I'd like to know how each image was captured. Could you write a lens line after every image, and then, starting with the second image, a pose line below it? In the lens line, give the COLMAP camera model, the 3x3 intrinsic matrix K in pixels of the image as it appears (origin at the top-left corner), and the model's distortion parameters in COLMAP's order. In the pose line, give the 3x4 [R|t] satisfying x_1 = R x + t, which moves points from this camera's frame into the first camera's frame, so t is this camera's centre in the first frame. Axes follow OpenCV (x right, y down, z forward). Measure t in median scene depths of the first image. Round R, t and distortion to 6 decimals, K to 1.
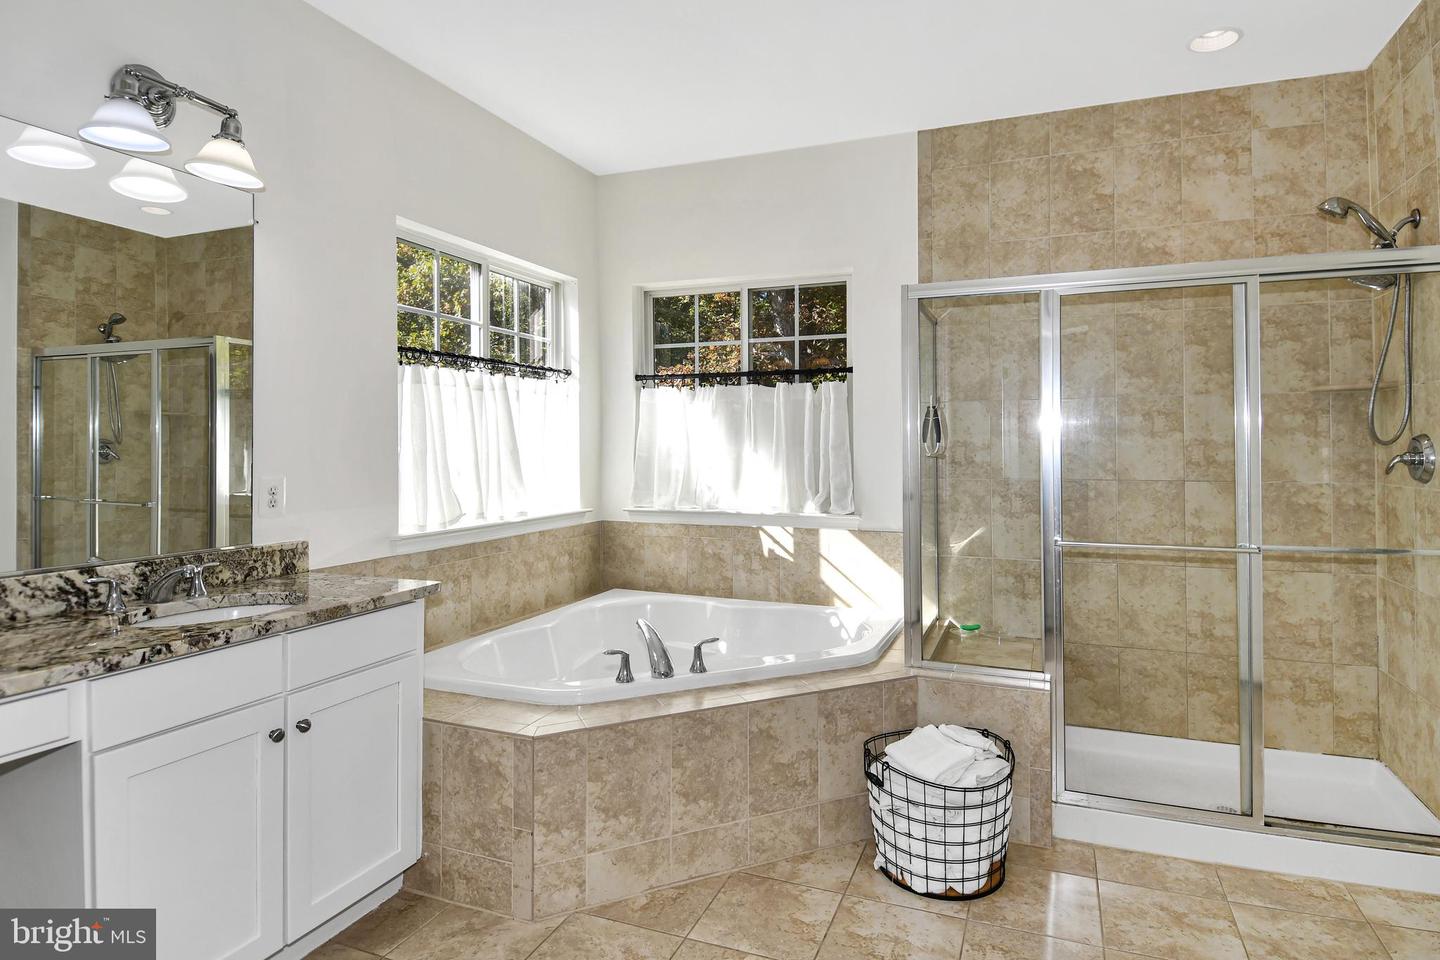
lens RADIAL K [[779.6, 0, 730.9], [0, 779.6, 433.6], [0, 0, 1]] dist [0.042196, -0.044449]
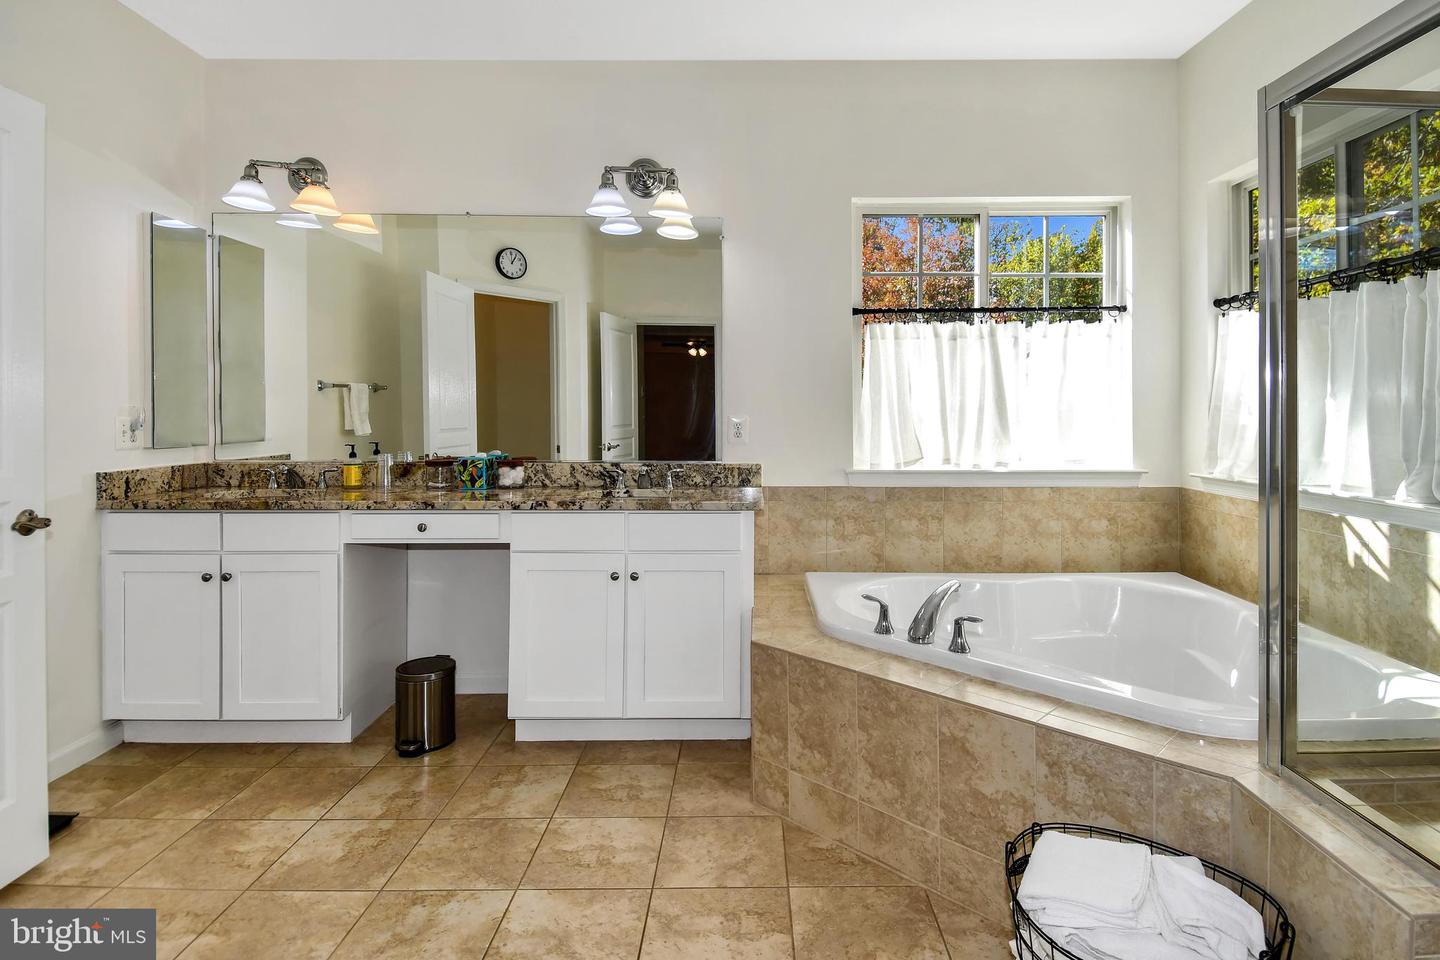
lens RADIAL K [[751.4, 0, 765.8], [0, 751.4, 415.4], [0, 0, 1]] dist [0.025658, -0.015443]
pose [[0.380566, 0.006177, -0.924733, 0.509235], [0.012410, 0.999854, 0.011786, 0.029612], [0.924671, -0.015961, 0.380433, 0.402519]]
